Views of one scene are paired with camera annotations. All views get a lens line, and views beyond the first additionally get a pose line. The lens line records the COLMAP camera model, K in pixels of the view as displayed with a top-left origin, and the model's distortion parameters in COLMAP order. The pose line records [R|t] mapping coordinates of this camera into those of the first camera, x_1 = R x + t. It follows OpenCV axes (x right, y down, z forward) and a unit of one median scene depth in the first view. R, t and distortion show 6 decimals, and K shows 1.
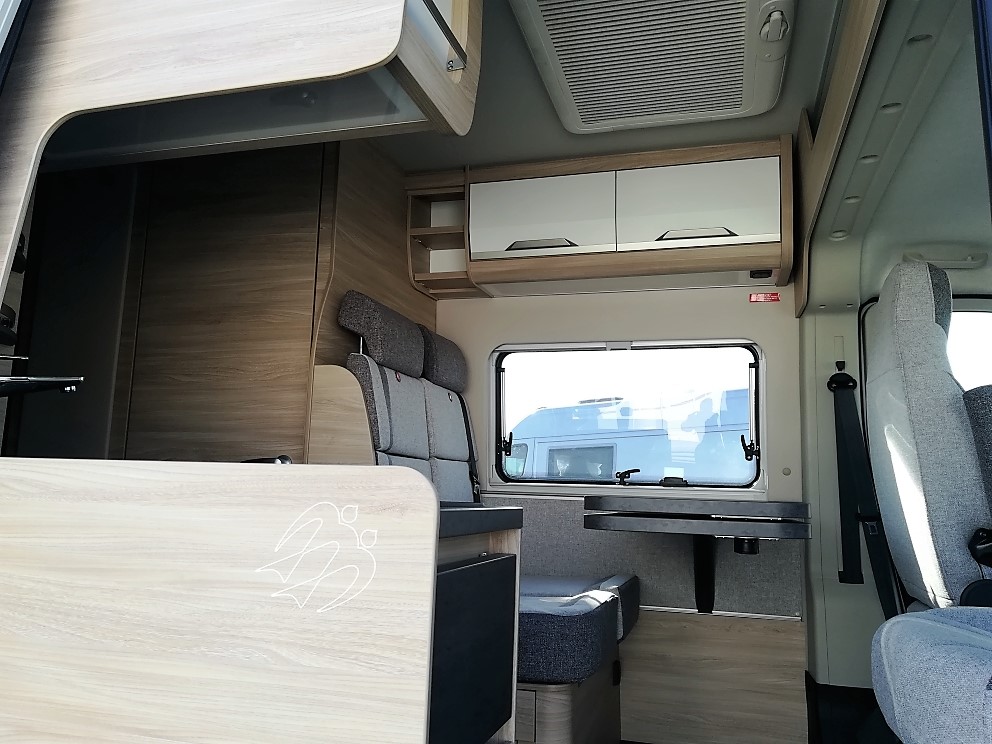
lens RADIAL K [[762.7, 0, 496.0], [0, 762.7, 372.0], [0, 0, 1]] dist [-0.007094, -0.009620]
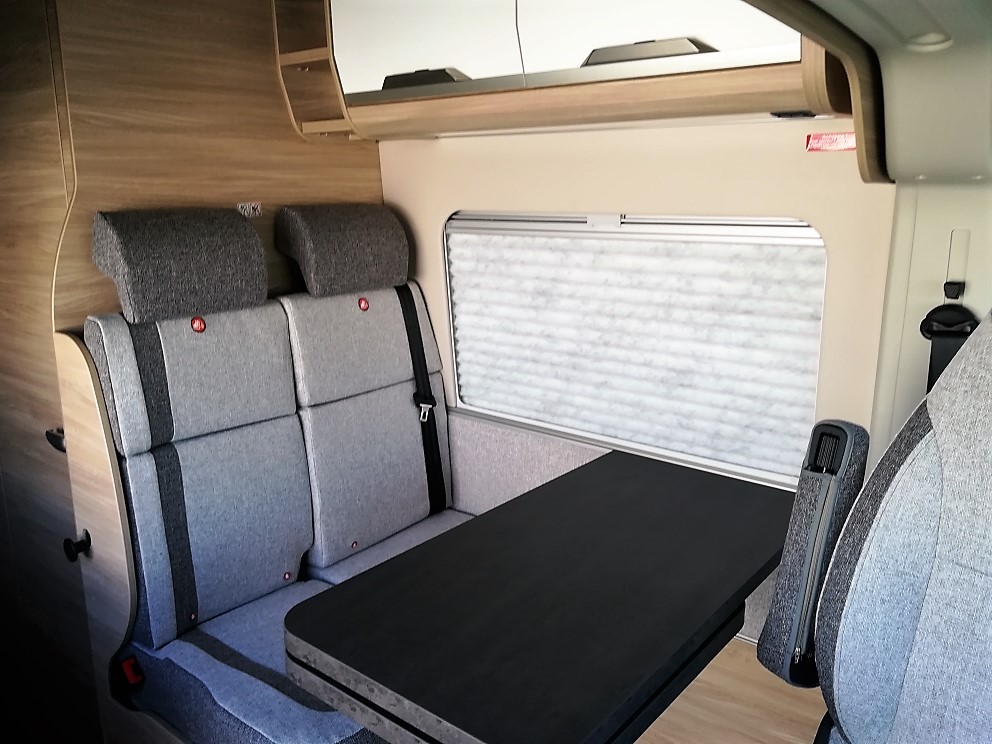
lens RADIAL K [[762.7, 0, 496.0], [0, 762.7, 372.0], [0, 0, 1]] dist [-0.007094, -0.009620]
pose [[0.926798, 0.054008, -0.371656, 0.388700], [0.087060, 0.931752, 0.352502, -0.175383], [0.365329, -0.359055, 0.858845, 0.468339]]
